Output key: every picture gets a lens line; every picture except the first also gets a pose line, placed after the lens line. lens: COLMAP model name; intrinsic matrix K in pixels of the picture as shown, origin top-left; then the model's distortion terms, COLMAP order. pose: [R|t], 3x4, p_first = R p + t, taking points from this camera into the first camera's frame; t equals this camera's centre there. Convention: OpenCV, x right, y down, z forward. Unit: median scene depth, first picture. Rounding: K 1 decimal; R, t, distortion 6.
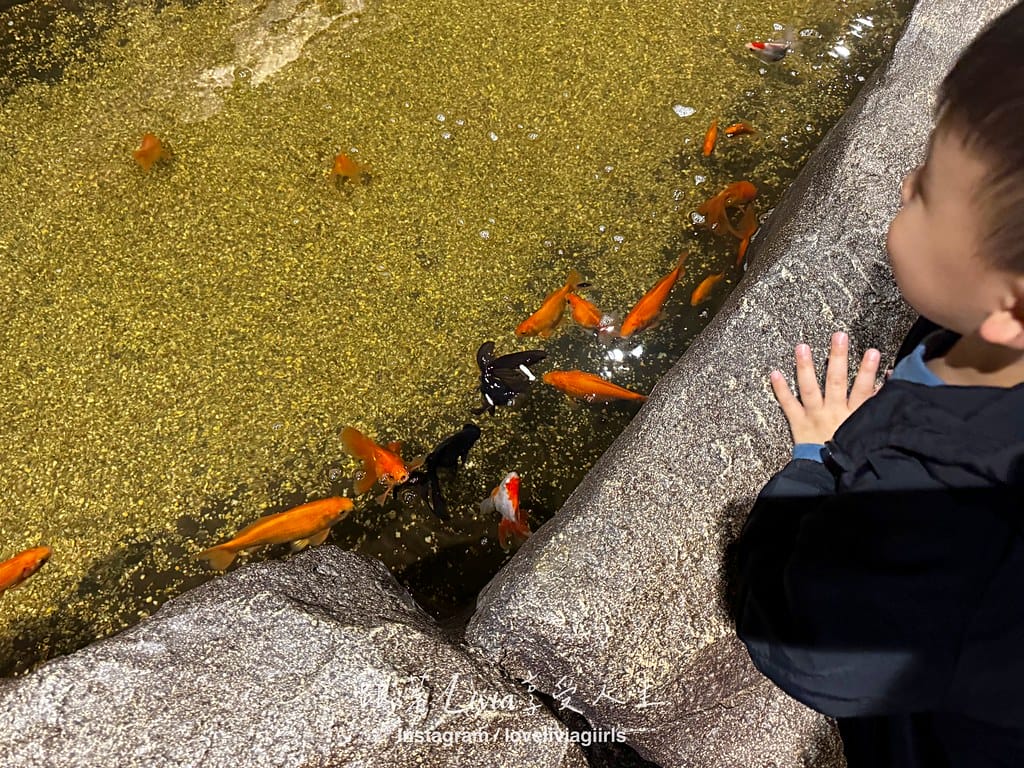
lens RADIAL K [[659.7, 0, 512.0], [0, 659.7, 384.0], [0, 0, 1]] dist [-0.000507, 0.000602]
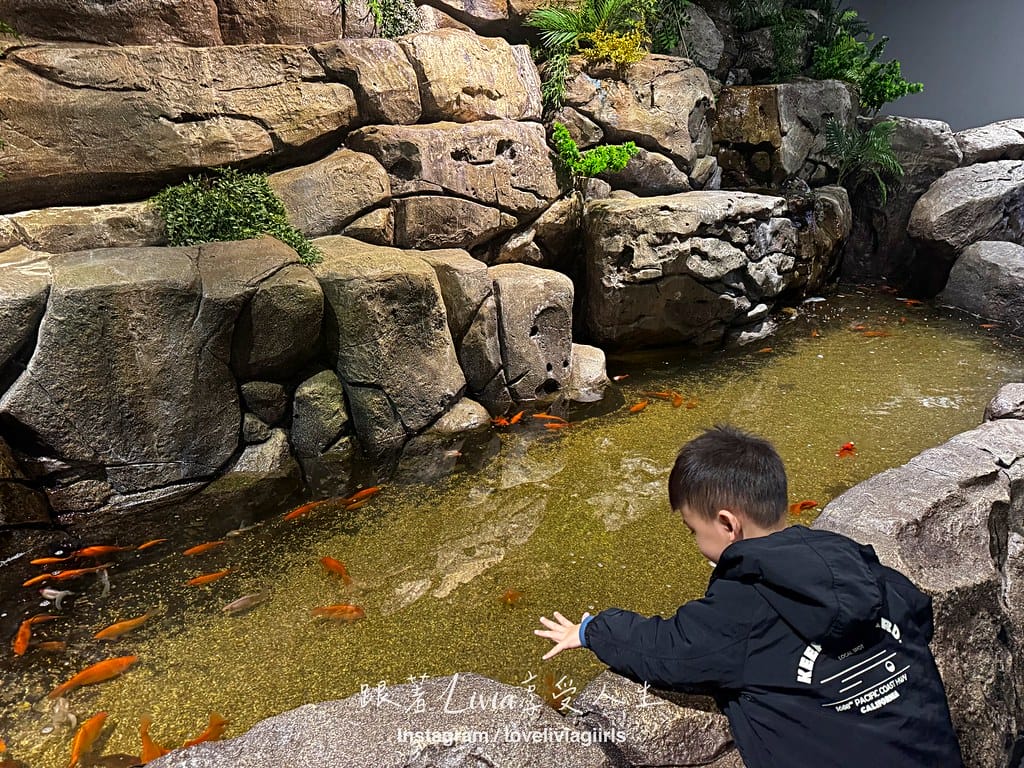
lens RADIAL K [[659.7, 0, 512.0], [0, 659.7, 384.0], [0, 0, 1]] dist [-0.000507, 0.000602]
pose [[0.978559, 0.014953, -0.205423, 0.085155], [-0.157190, 0.698698, -0.697934, 0.504231], [0.133092, 0.715261, 0.686068, -0.518027]]
